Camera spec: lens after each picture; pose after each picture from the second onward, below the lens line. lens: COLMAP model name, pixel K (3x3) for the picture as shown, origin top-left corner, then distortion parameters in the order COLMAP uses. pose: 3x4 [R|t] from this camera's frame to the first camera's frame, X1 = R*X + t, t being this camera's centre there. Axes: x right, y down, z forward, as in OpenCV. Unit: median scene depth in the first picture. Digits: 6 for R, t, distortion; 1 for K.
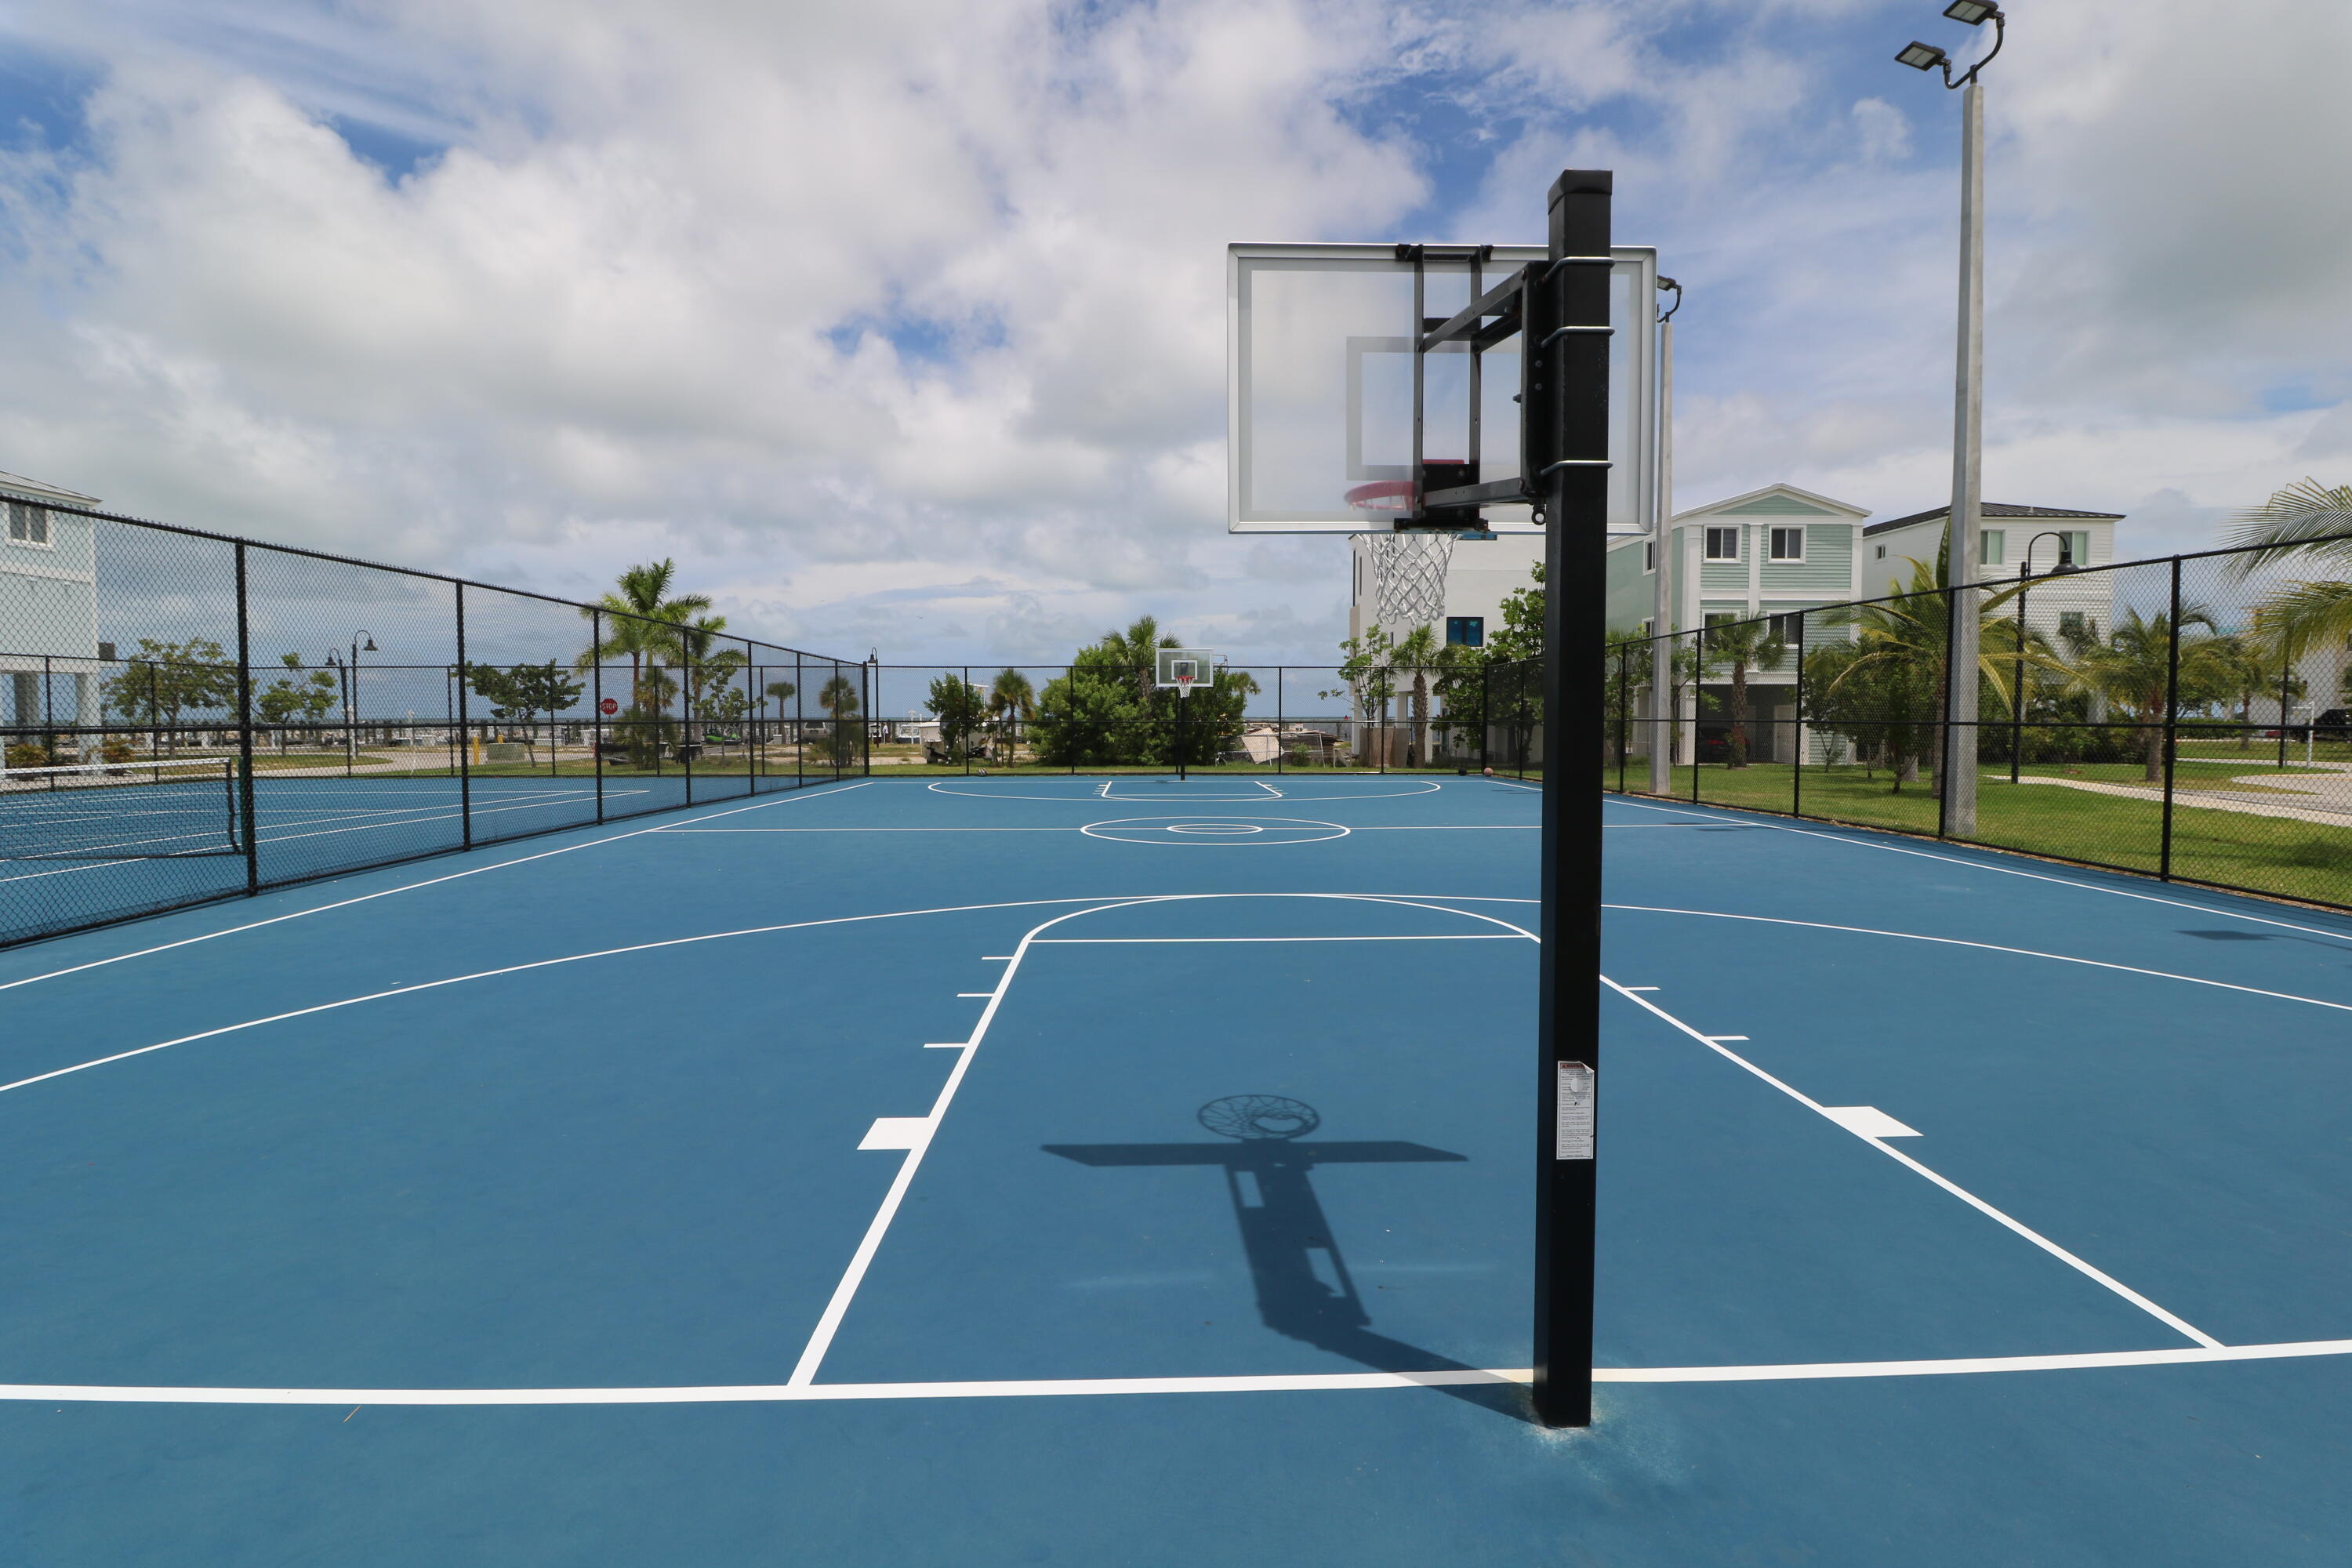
lens RADIAL K [[1098.3, 0, 1176.0], [0, 1098.3, 784.0], [0, 0, 1]] dist [-0.001124, -0.017391]
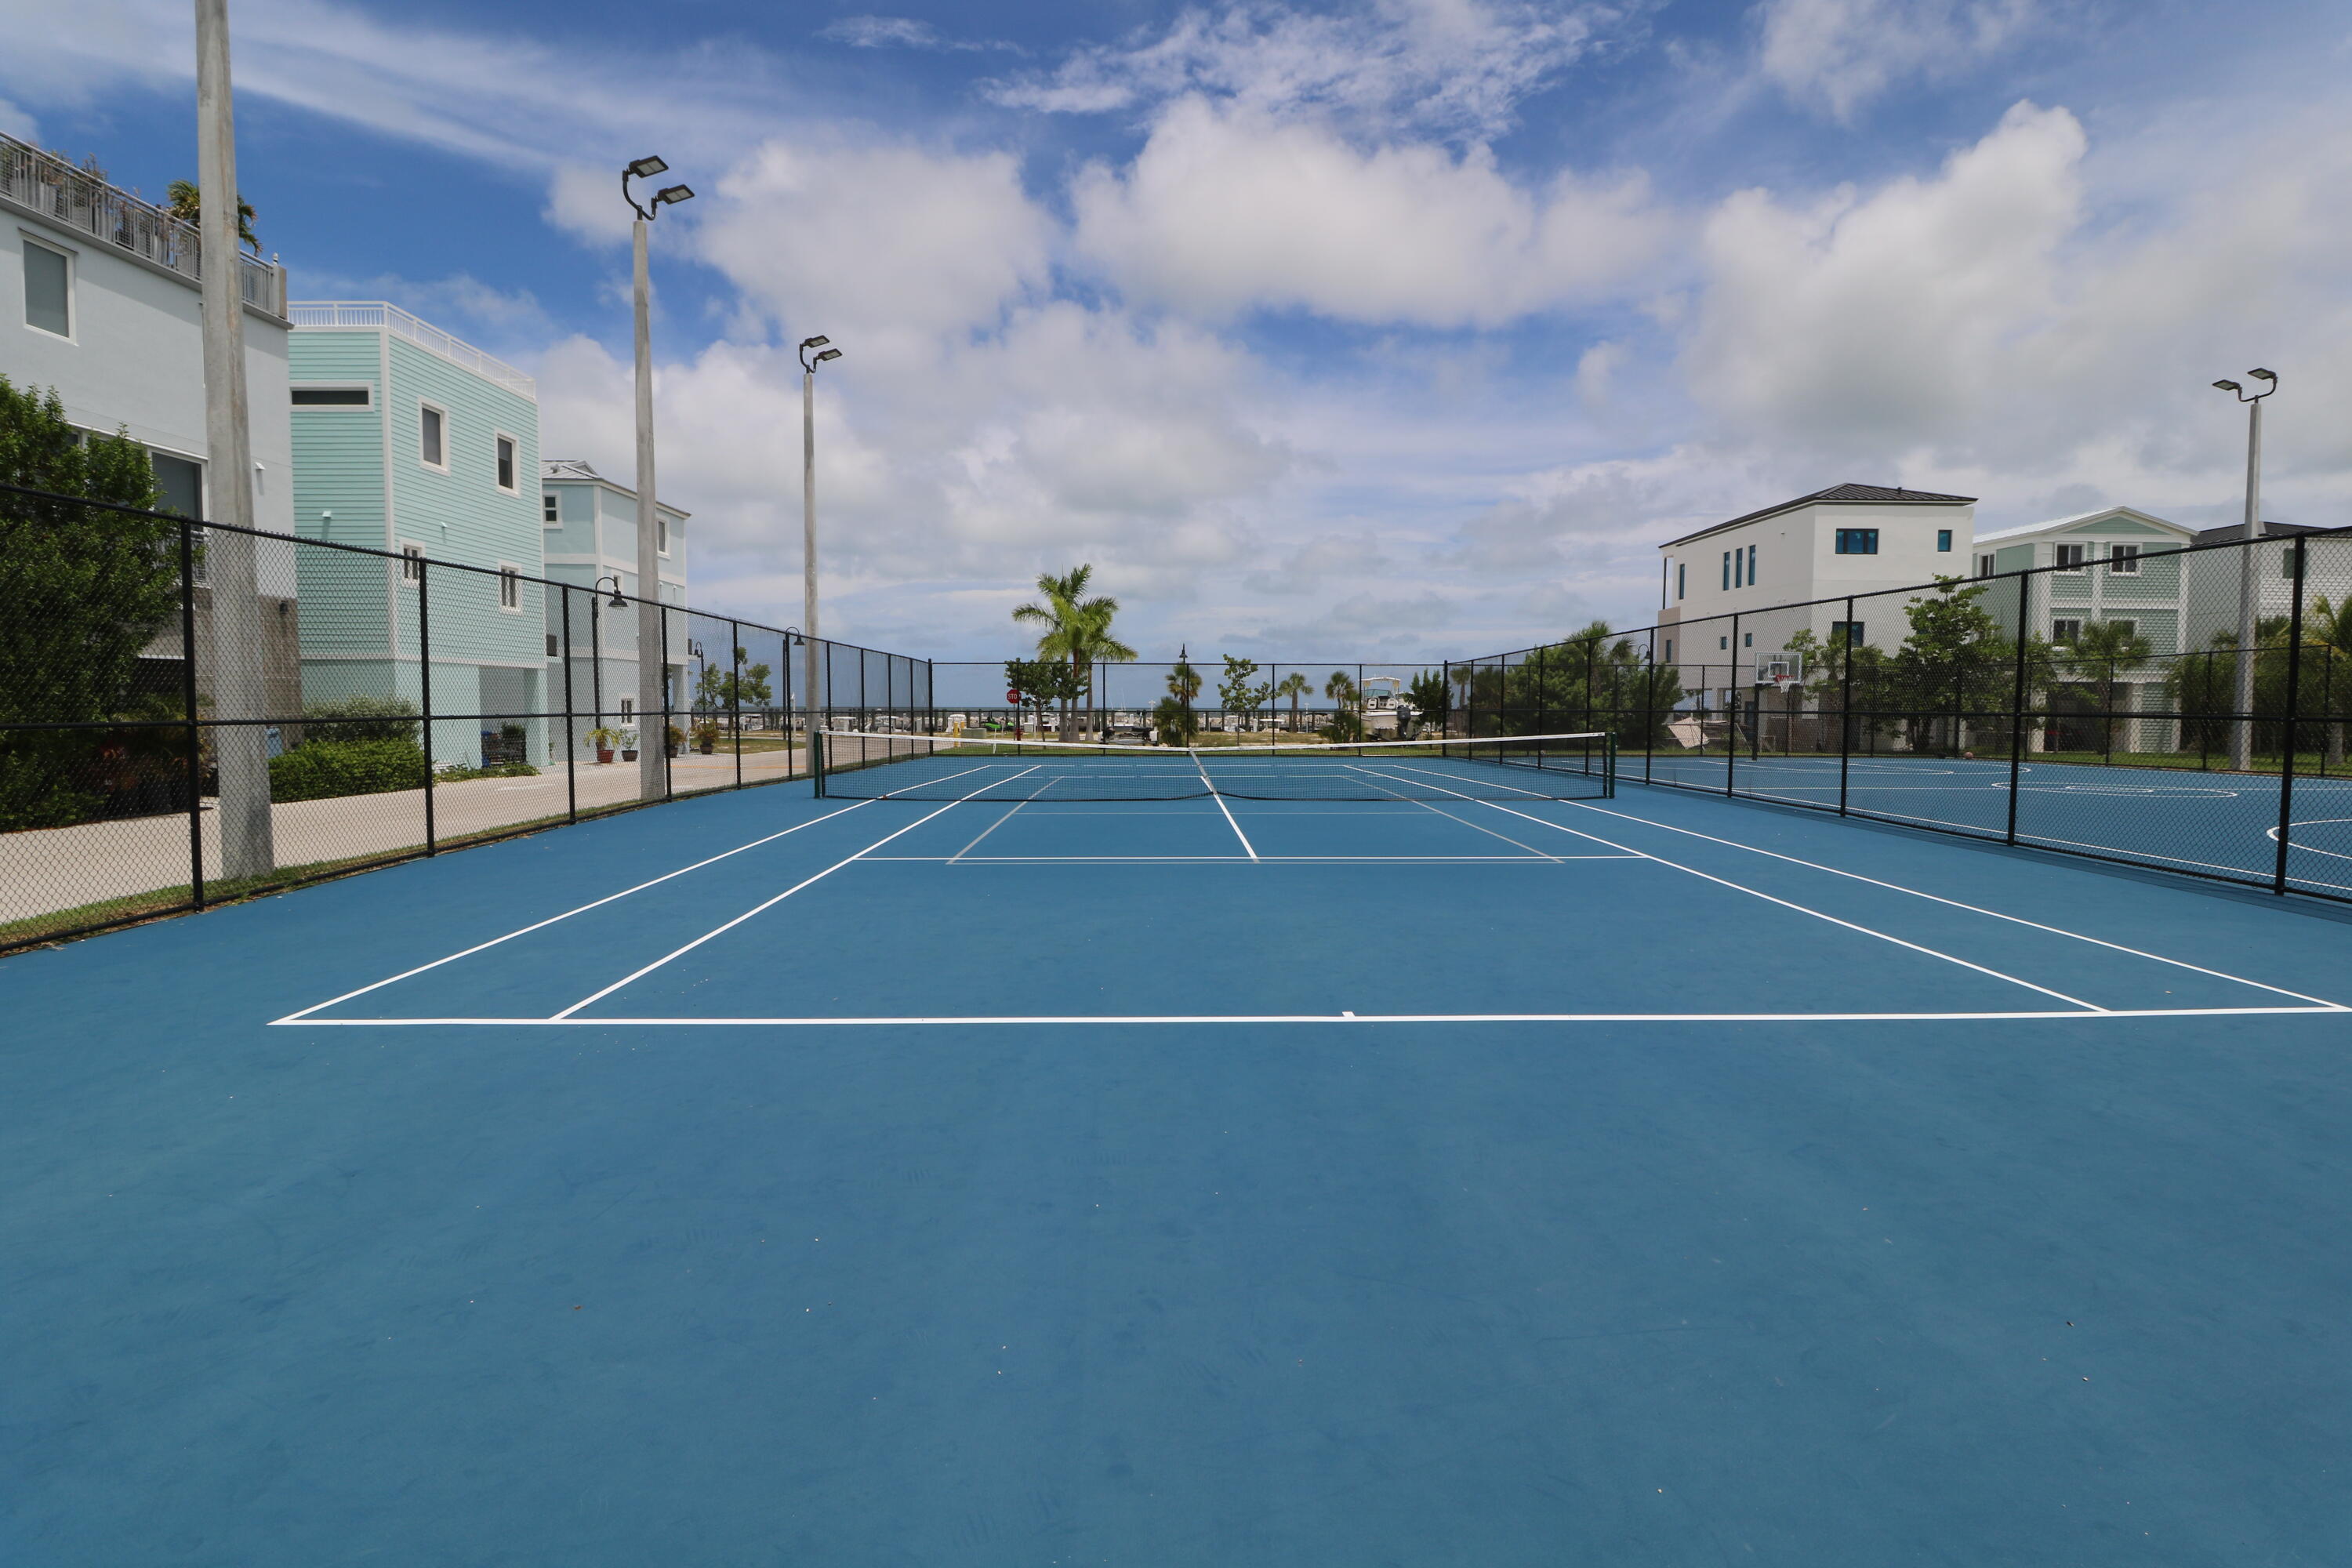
lens RADIAL K [[1098.3, 0, 1176.0], [0, 1098.3, 784.0], [0, 0, 1]] dist [-0.001124, -0.017391]
pose [[0.999969, 0.004446, -0.006467, -0.424259], [-0.004393, 0.999957, 0.008174, 0.010275], [0.006503, -0.008146, 0.999946, -0.140251]]
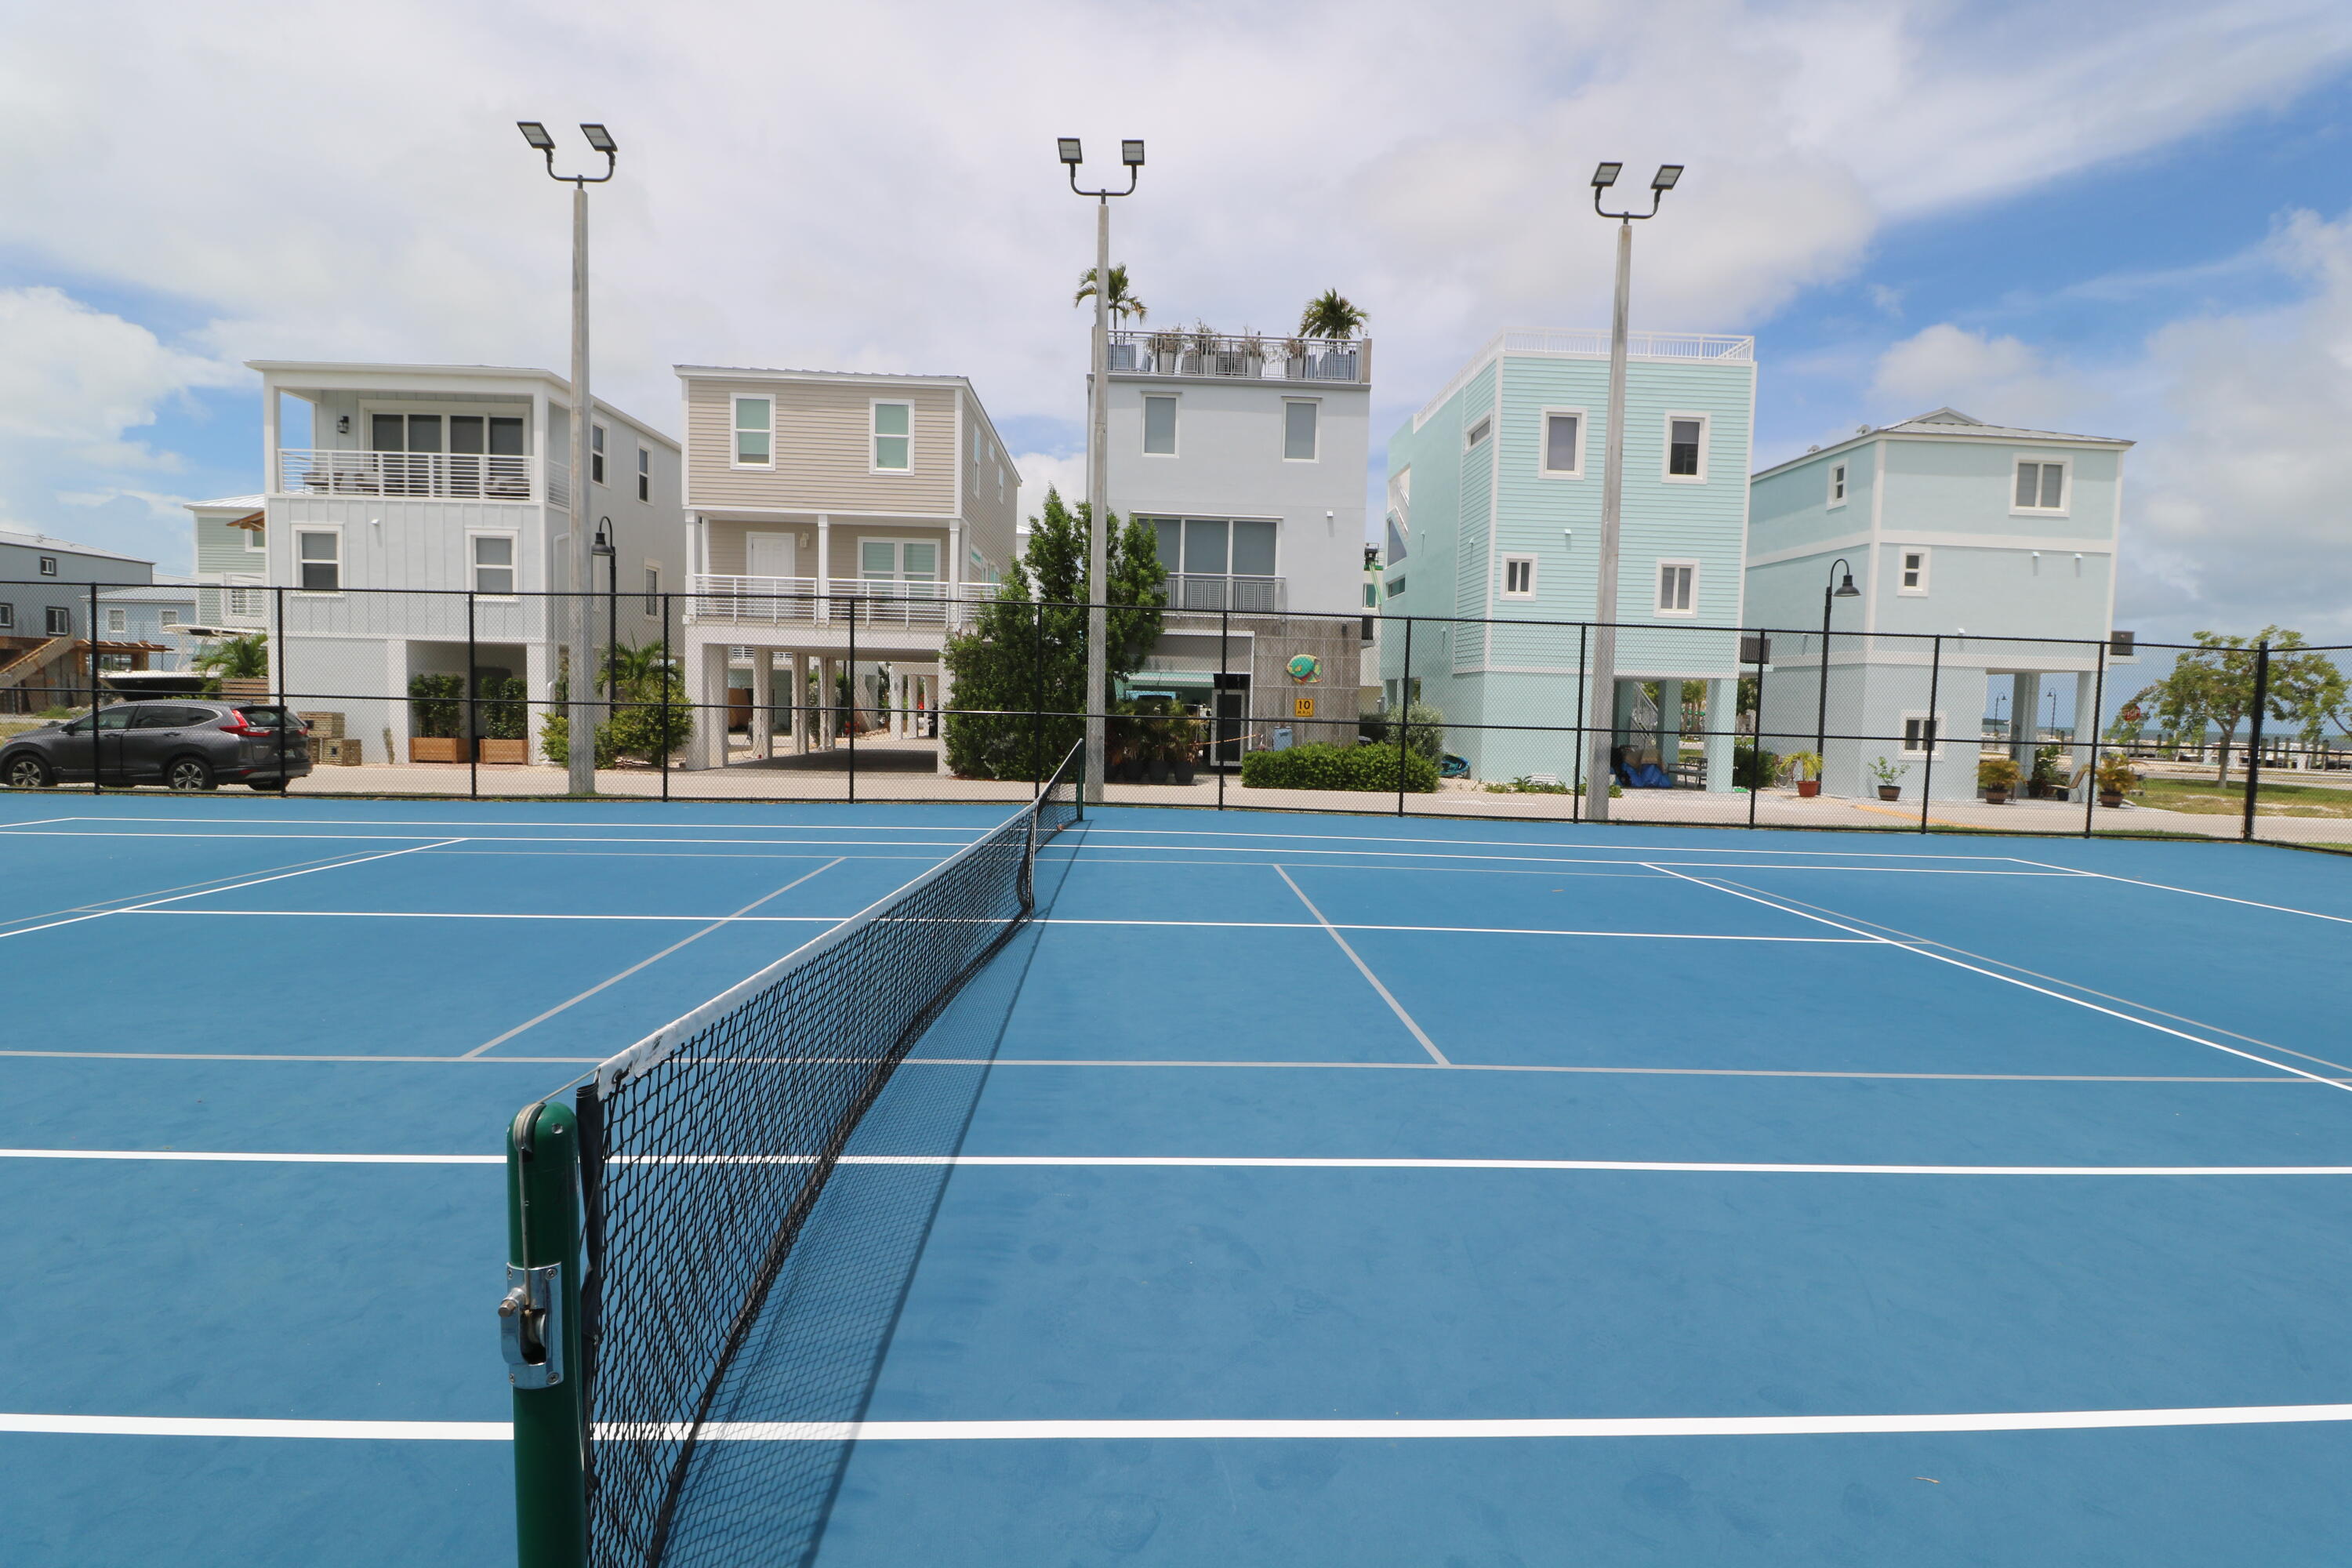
lens RADIAL K [[1098.3, 0, 1176.0], [0, 1098.3, 784.0], [0, 0, 1]] dist [-0.001124, -0.017391]
pose [[0.006511, 0.077789, -0.996949, -0.209406], [-0.088594, 0.993094, 0.076910, -0.022030], [0.996047, 0.087823, 0.013358, 0.311604]]
